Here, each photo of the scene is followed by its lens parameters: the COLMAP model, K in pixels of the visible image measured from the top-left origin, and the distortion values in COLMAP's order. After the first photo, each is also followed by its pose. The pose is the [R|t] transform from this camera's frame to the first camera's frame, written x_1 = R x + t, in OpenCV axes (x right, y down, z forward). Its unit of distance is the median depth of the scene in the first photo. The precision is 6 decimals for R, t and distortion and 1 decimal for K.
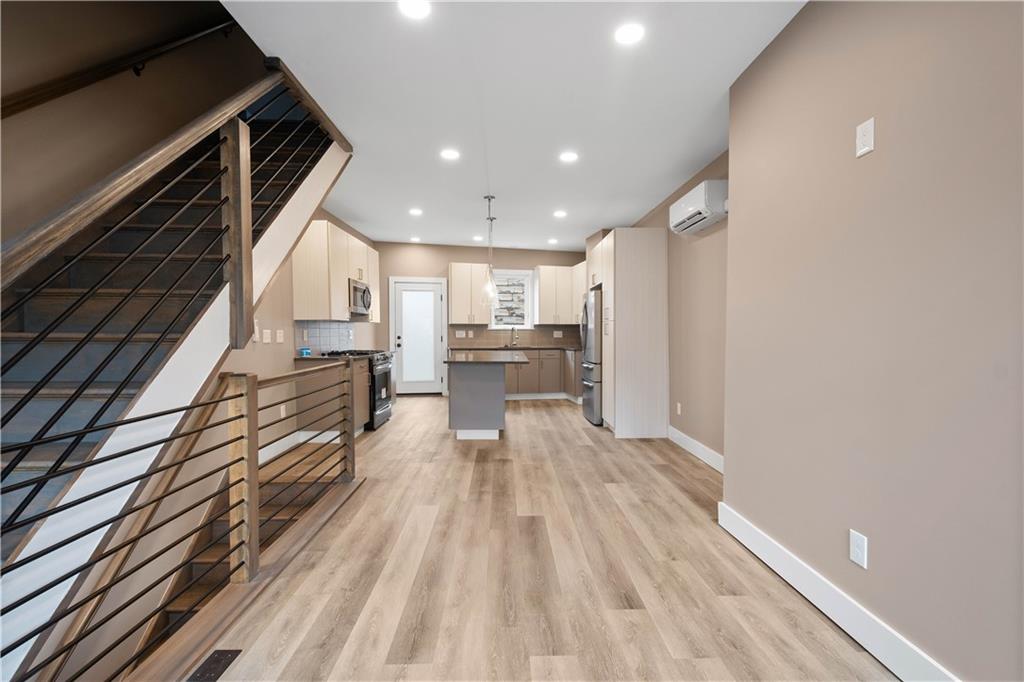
lens RADIAL K [[441.4, 0, 513.2], [0, 441.4, 346.4], [0, 0, 1]] dist [0.005330, -0.000291]
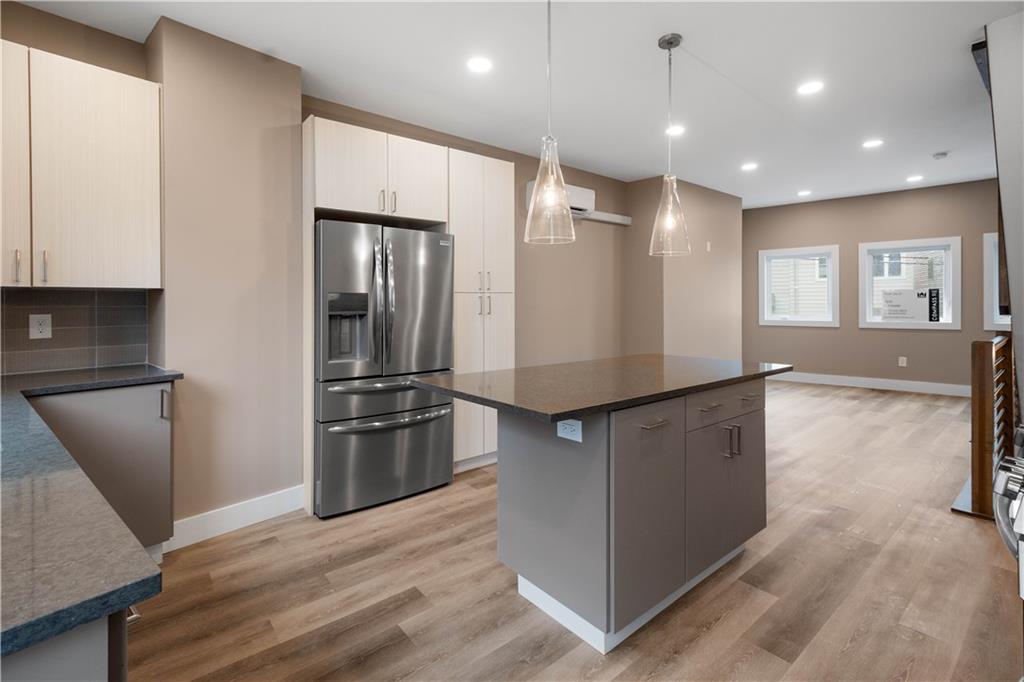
lens RADIAL K [[461.6, 0, 515.8], [0, 461.6, 303.0], [0, 0, 1]] dist [0.002487, -0.000016]
pose [[-0.619946, 0.002090, 0.784642, -0.314199], [0.034037, 0.999127, 0.024231, -0.052966], [-0.783906, 0.041729, -0.619476, 1.300843]]
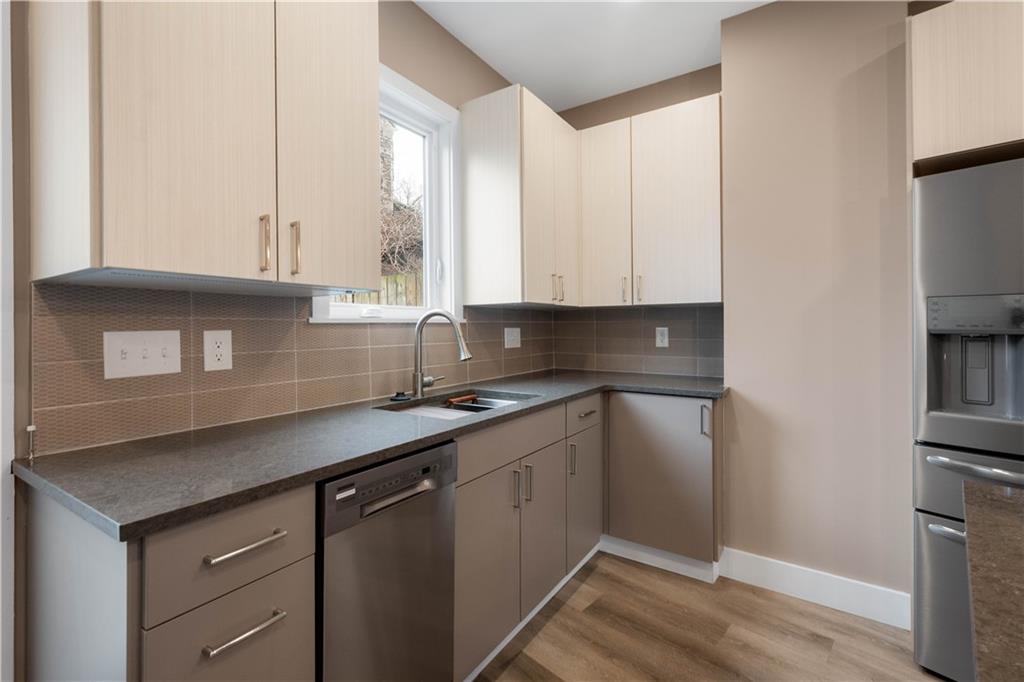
lens RADIAL K [[454.4, 0, 513.1], [0, 454.4, 323.9], [0, 0, 1]] dist [0.003565, -0.000584]
pose [[0.704055, -0.000826, 0.710145, -0.199904], [0.030985, 0.999083, -0.029558, -0.041430], [-0.709469, 0.042814, 0.703435, 1.141890]]
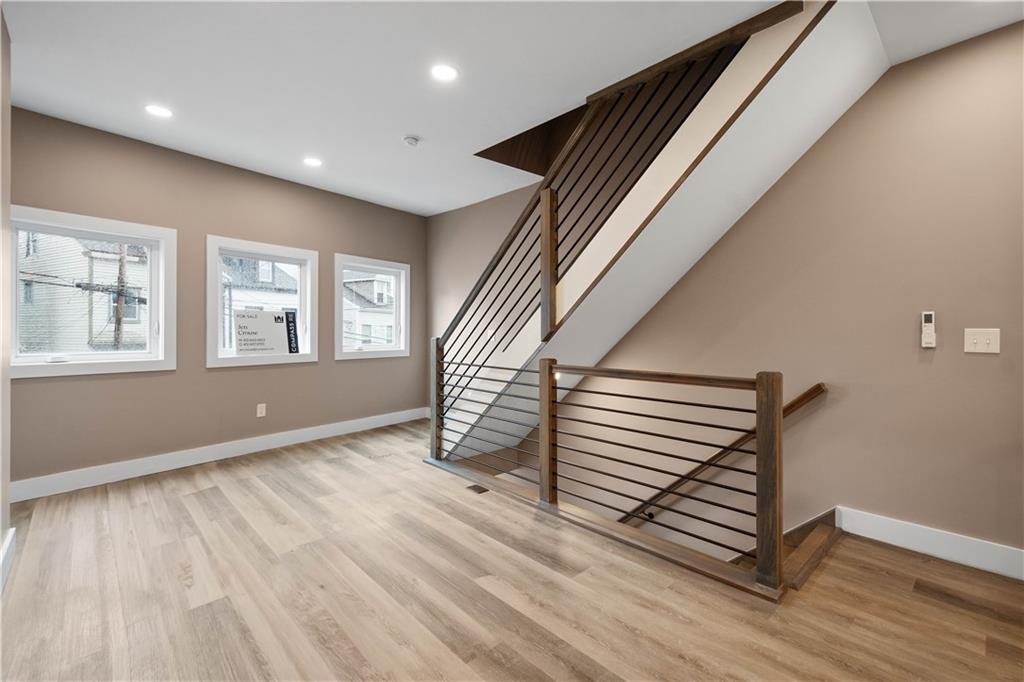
lens RADIAL K [[450.3, 0, 515.2], [0, 450.3, 335.9], [0, 0, 1]] dist [0.002270, 0.000467]
pose [[-0.745469, 0.003701, -0.666530, 0.174239], [-0.027505, 0.998962, 0.036309, -0.023818], [0.665973, 0.045400, -0.744593, 0.764104]]
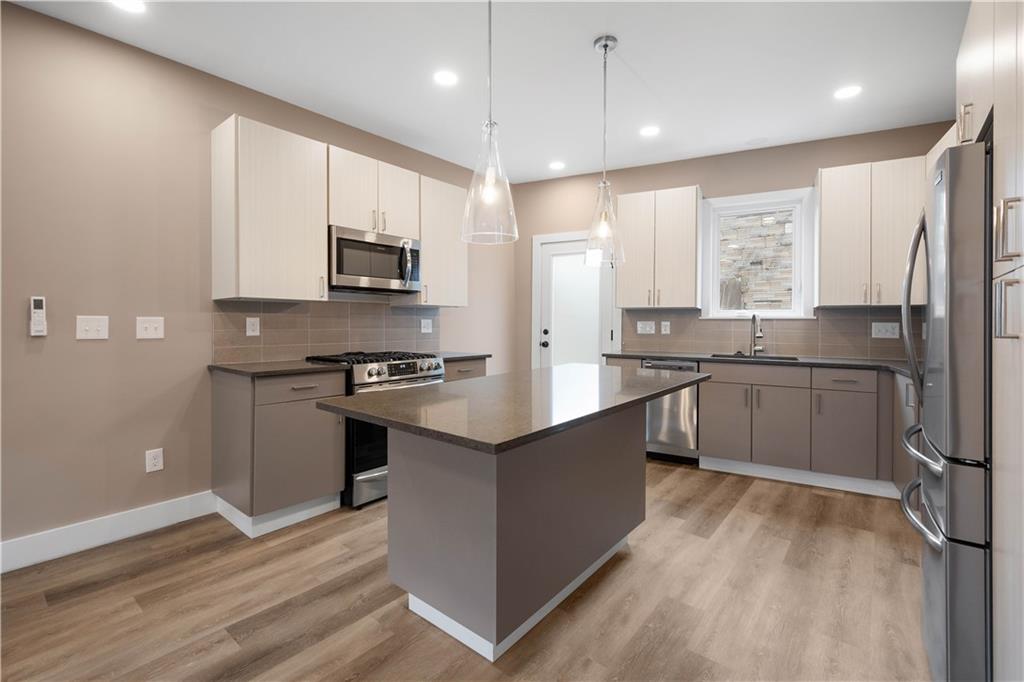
lens RADIAL K [[454.4, 0, 513.1], [0, 454.4, 323.9], [0, 0, 1]] dist [0.003565, -0.000584]
pose [[0.763634, 0.006282, -0.645618, 0.164814], [-0.027812, 0.999345, -0.023172, -0.020762], [0.645049, 0.035651, 0.763309, 0.668617]]
